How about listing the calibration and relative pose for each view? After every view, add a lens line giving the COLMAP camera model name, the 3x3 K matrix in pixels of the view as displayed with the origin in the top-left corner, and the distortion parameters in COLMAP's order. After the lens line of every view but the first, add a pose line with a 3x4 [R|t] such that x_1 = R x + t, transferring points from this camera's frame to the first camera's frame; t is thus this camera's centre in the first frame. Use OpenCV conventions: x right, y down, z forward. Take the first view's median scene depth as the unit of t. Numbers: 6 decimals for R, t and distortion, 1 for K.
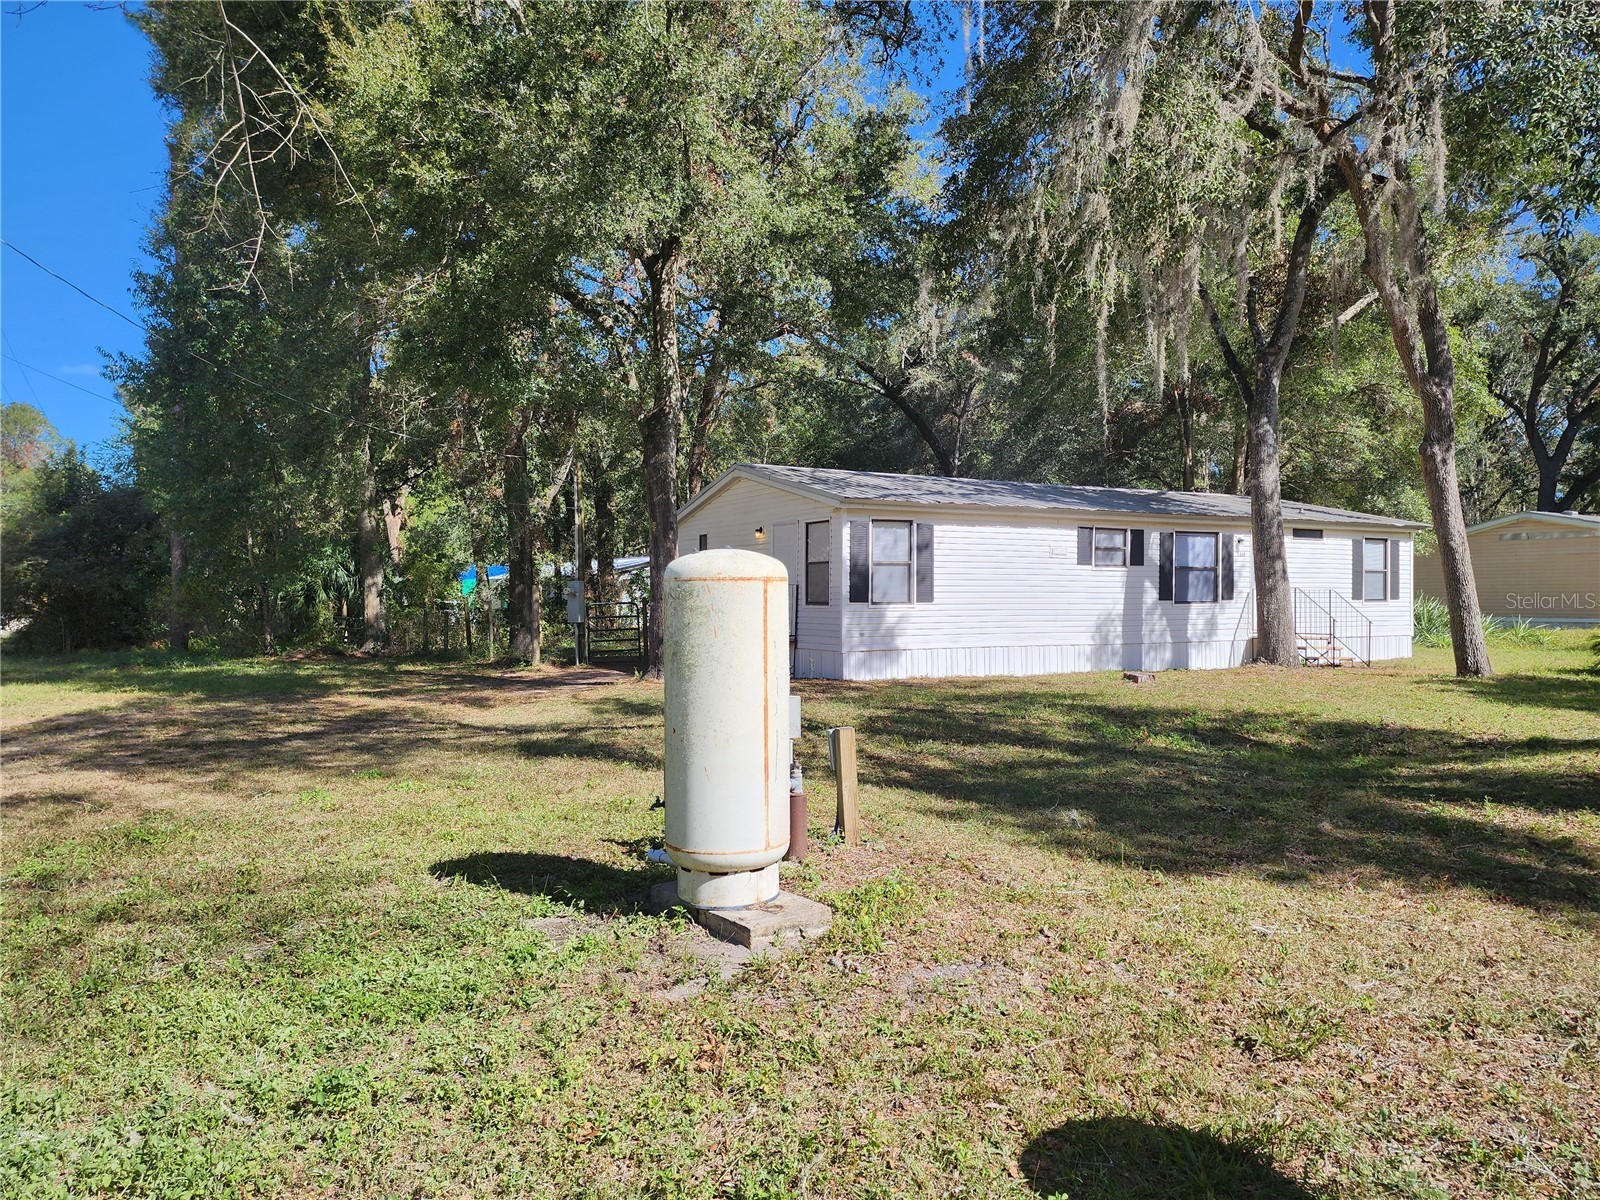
lens RADIAL K [[1077.4, 0, 800.0], [0, 1077.4, 600.0], [0, 0, 1]] dist [0.114780, -0.071549]
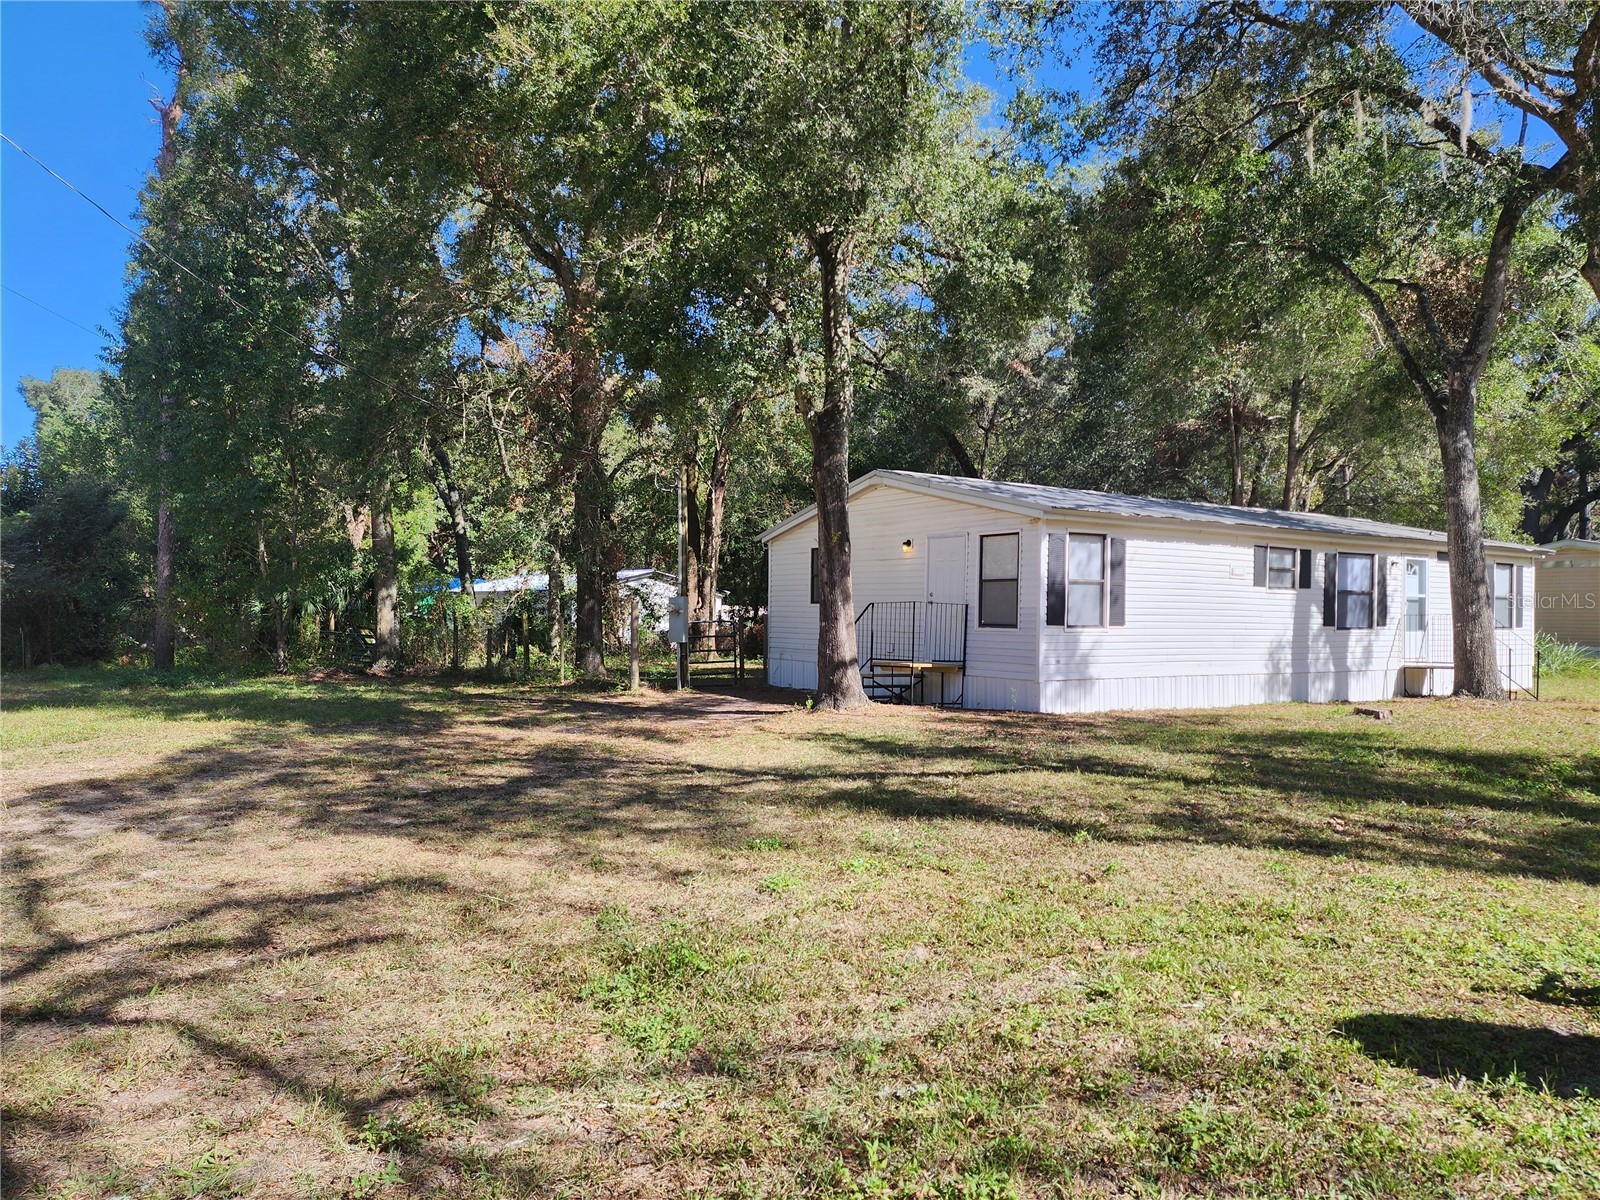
lens RADIAL K [[1077.4, 0, 800.0], [0, 1077.4, 600.0], [0, 0, 1]] dist [0.114780, -0.071549]
pose [[0.996908, 0.013324, 0.077443, -0.196317], [-0.012116, 0.999798, -0.016053, -0.001575], [-0.077641, 0.015065, 0.996868, 0.106712]]
